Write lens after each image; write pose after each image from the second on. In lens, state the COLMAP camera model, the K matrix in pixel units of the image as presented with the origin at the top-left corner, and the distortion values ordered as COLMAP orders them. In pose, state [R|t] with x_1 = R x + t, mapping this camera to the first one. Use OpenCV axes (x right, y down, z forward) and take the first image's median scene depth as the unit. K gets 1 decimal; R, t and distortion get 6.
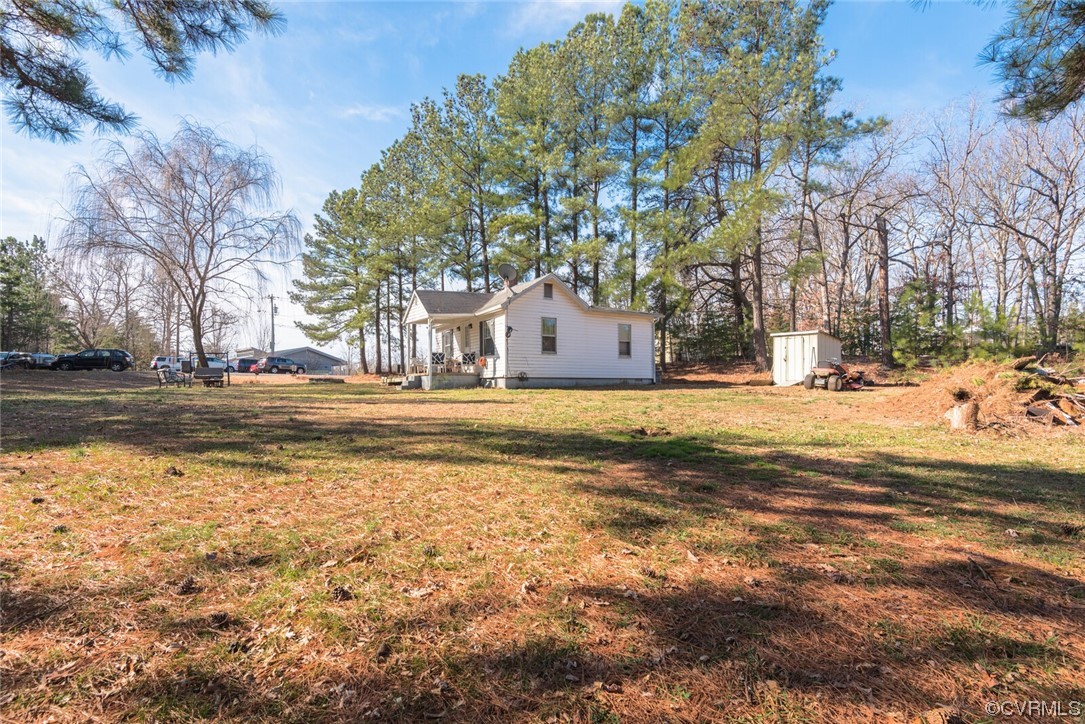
lens RADIAL K [[497.7, 0, 539.0], [0, 497.7, 386.6], [0, 0, 1]] dist [-0.002624, -0.001273]
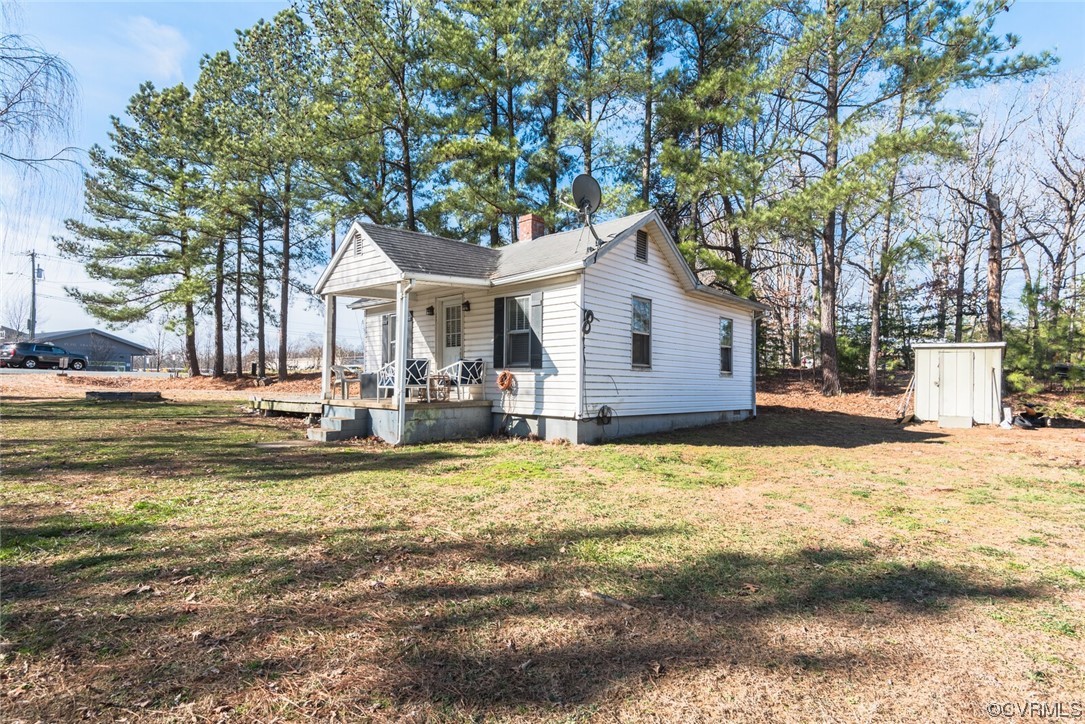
lens RADIAL K [[504.9, 0, 523.5], [0, 504.9, 374.4], [0, 0, 1]] dist [0.015890, -0.017577]
pose [[0.964352, 0.022427, 0.263670, -0.116850], [-0.018274, 0.999667, -0.018195, -0.024425], [-0.263991, 0.012728, 0.964441, 0.269107]]
